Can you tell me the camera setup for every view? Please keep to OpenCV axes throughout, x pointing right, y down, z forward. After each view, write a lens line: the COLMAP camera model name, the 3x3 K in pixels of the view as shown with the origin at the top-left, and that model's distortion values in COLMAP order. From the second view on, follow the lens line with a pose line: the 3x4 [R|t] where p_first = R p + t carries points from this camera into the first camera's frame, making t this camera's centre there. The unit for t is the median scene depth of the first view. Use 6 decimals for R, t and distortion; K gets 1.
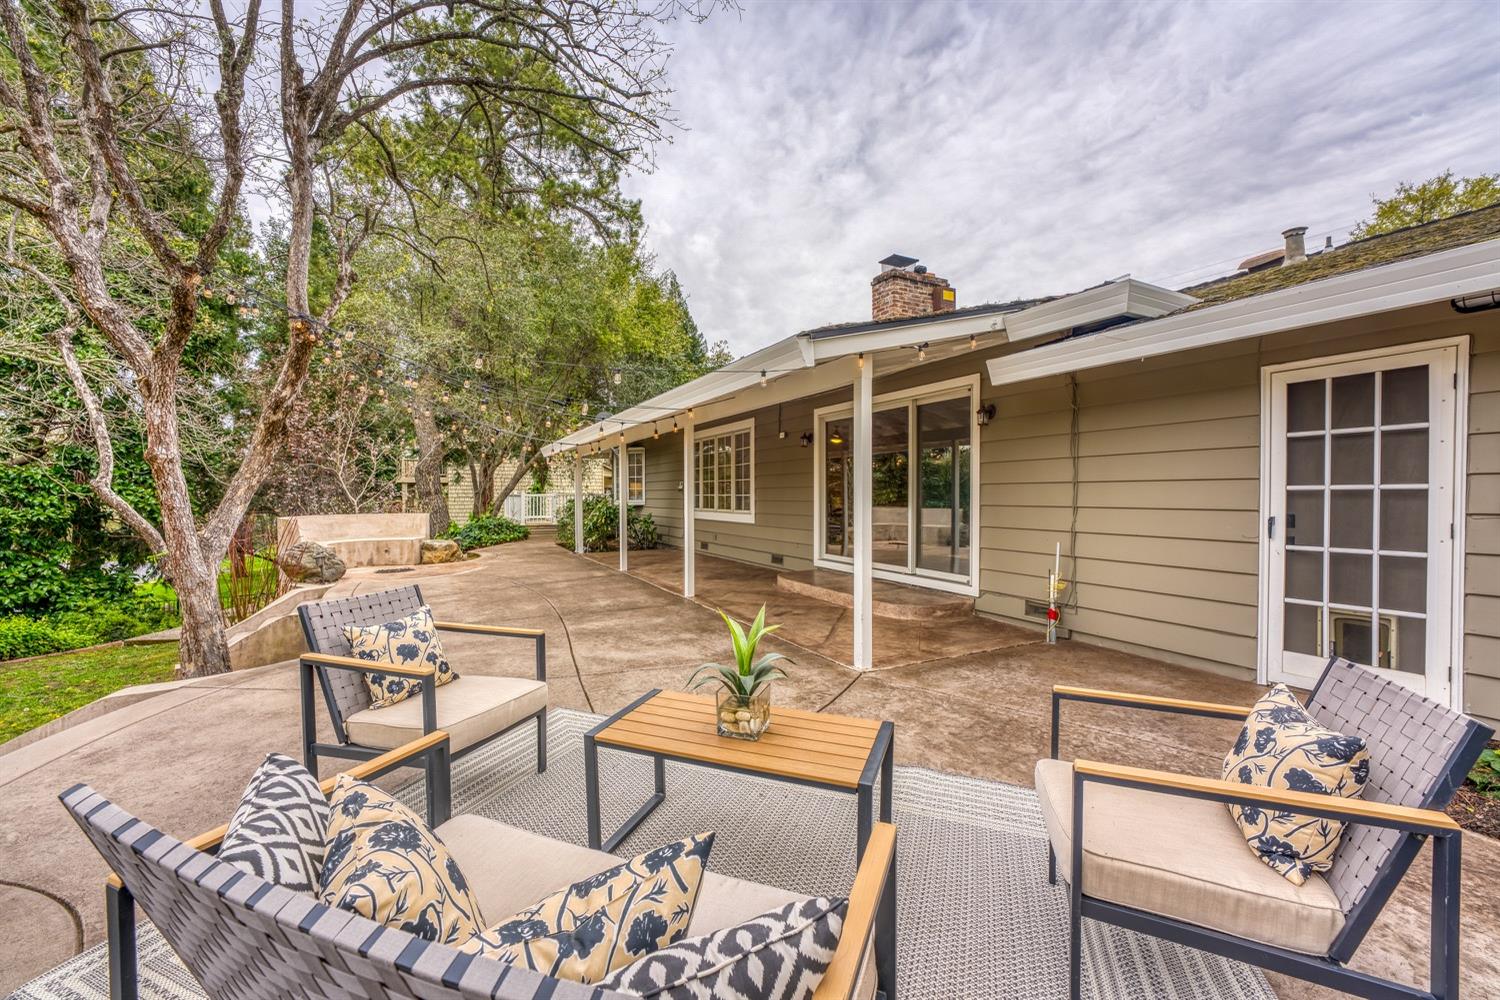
lens RADIAL K [[606.1, 0, 749.9], [0, 606.1, 501.1], [0, 0, 1]] dist [-0.023470, 0.002777]
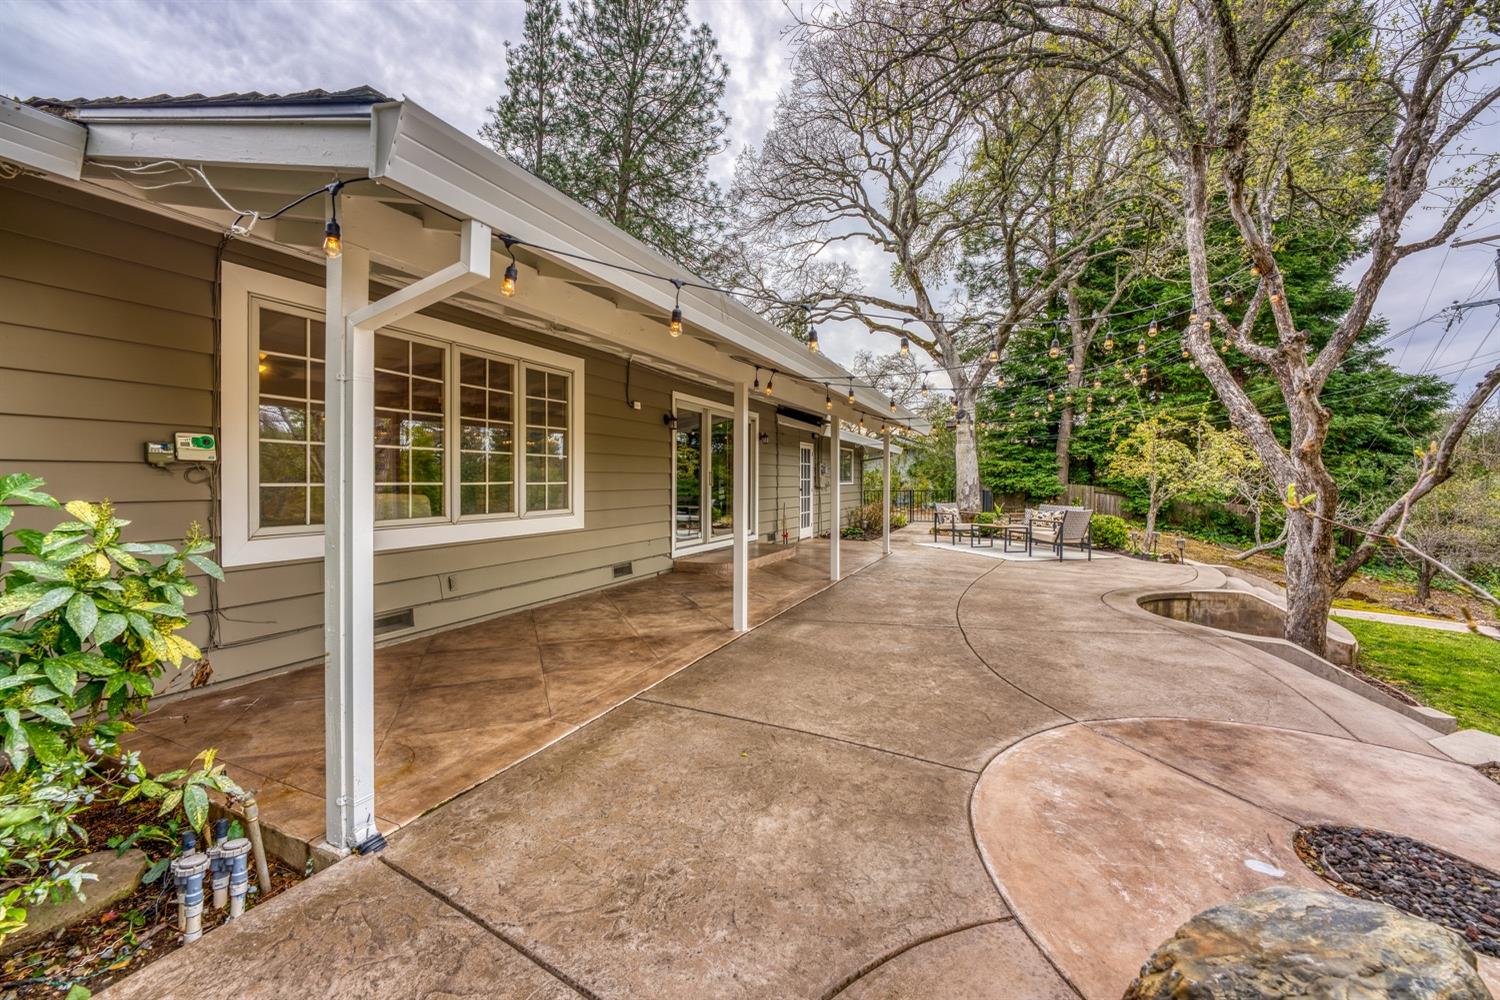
lens RADIAL K [[606.1, 0, 739.1], [0, 606.1, 490.0], [0, 0, 1]] dist [-0.023470, 0.002777]
pose [[-0.605951, -0.013765, 0.795383, -0.692596], [0.006847, 0.999723, 0.022518, -0.018597], [-0.795473, 0.019091, -0.605689, 1.472705]]
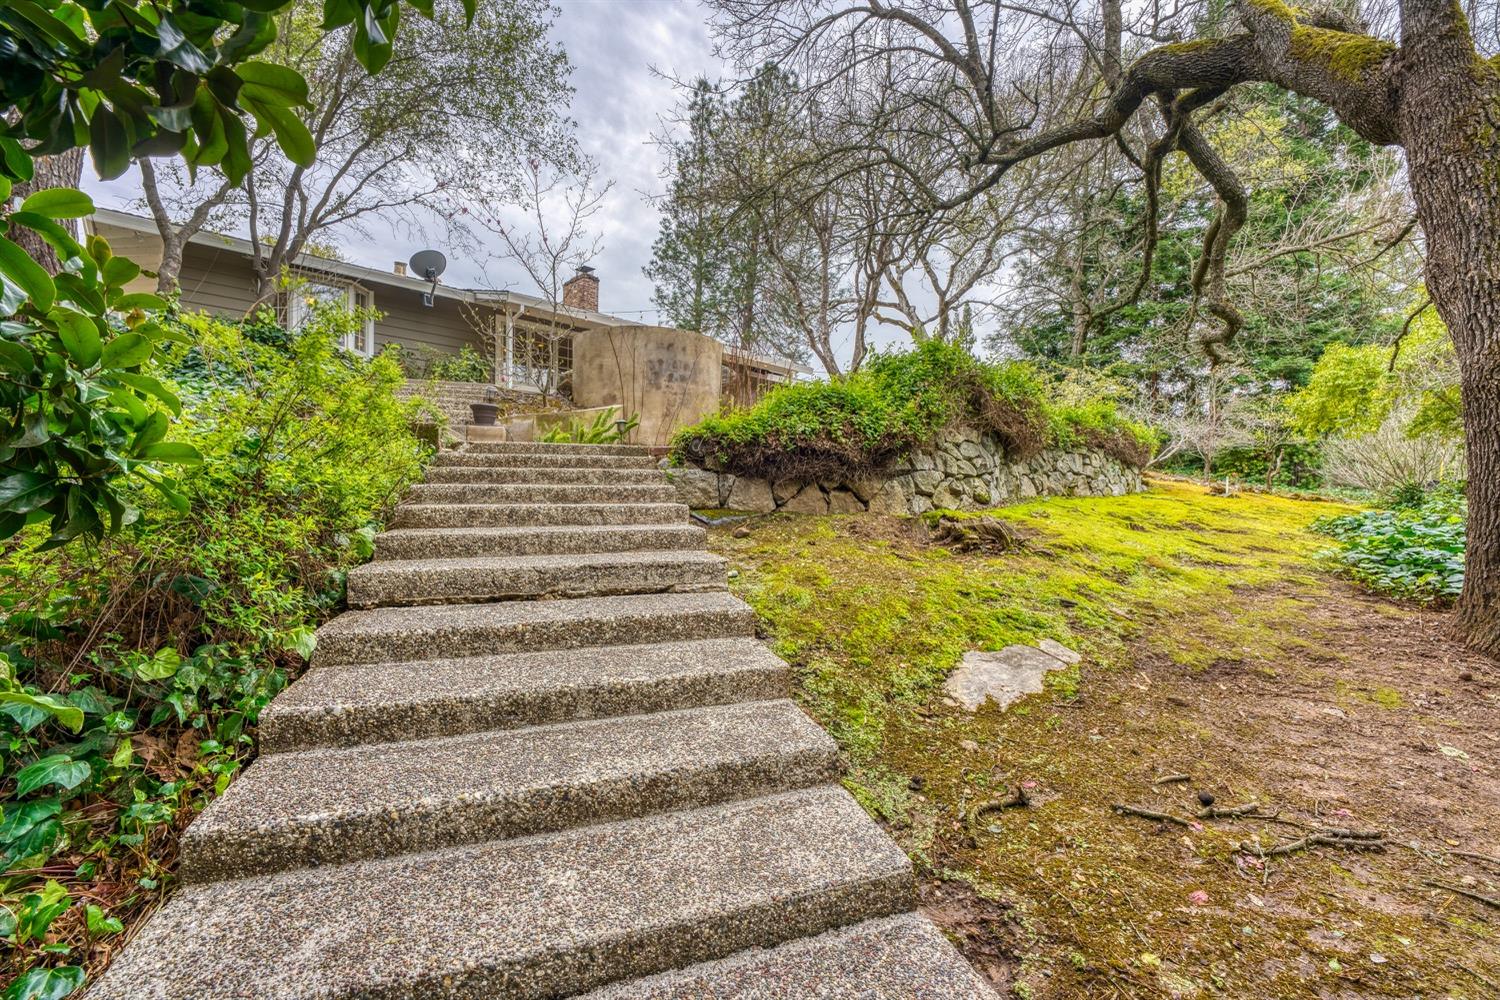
lens RADIAL K [[606.1, 0, 740.0], [0, 606.1, 503.0], [0, 0, 1]] dist [-0.023470, 0.002777]
pose [[-0.297131, -0.008762, 0.954797, -2.001732], [0.001075, 0.999954, 0.009511, 0.353898], [-0.954836, 0.003852, -0.297108, 1.353407]]
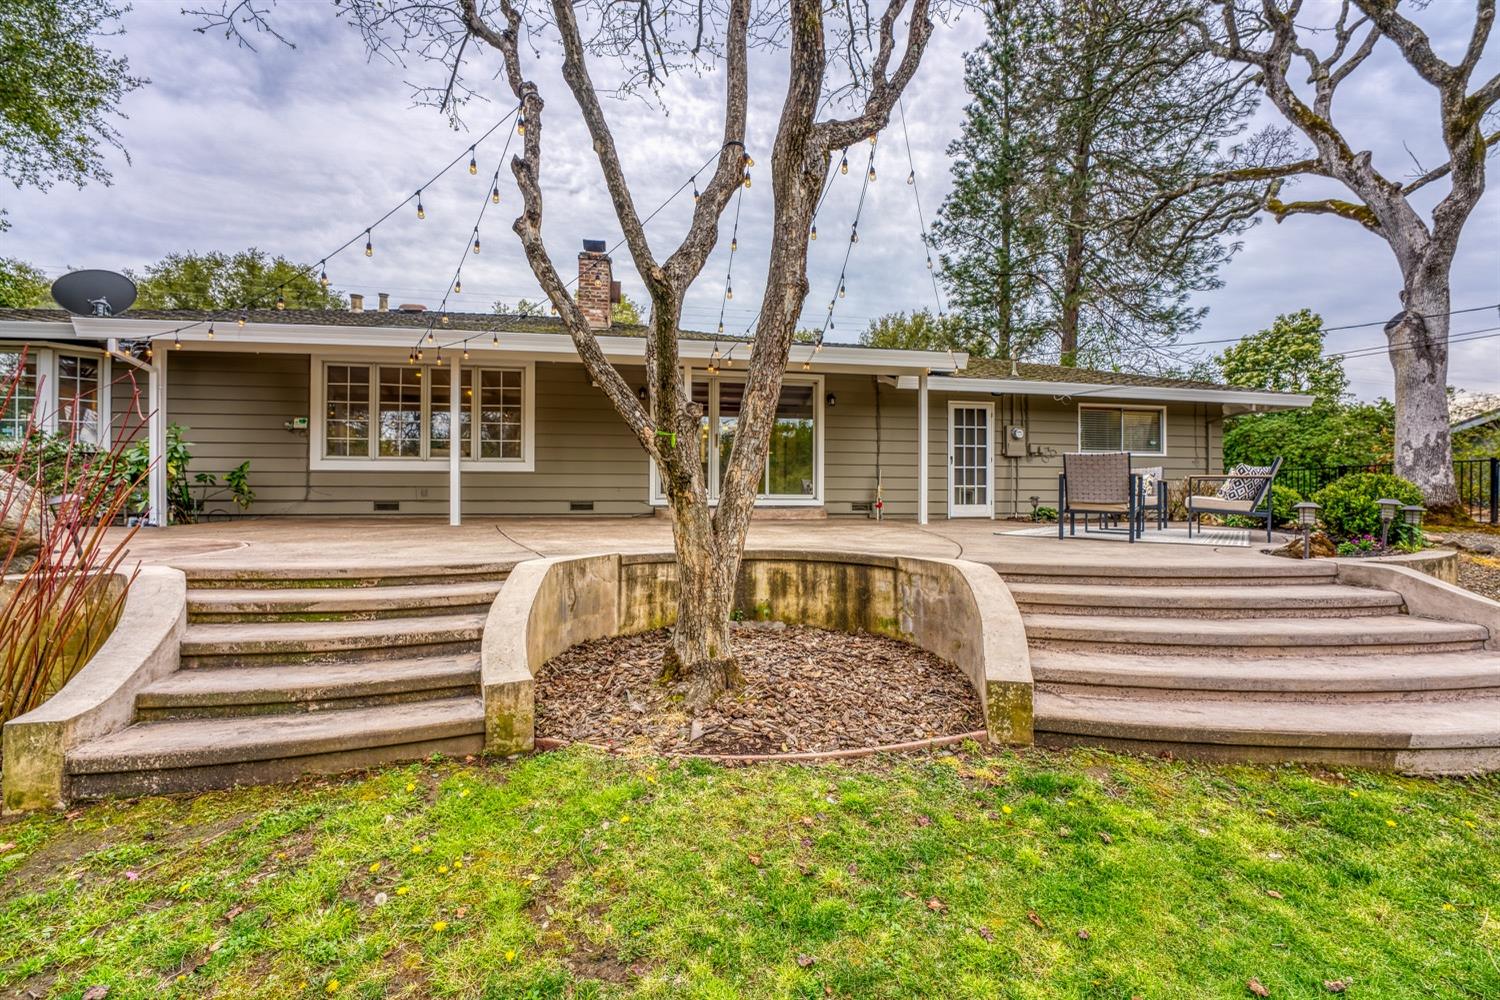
lens RADIAL K [[606.1, 0, 751.0], [0, 606.1, 505.2], [0, 0, 1]] dist [-0.023470, 0.002777]
pose [[0.305542, -0.015803, 0.952048, -0.919010], [0.007145, 0.999872, 0.014304, 0.091970], [-0.952152, 0.002432, 0.305616, 0.464417]]
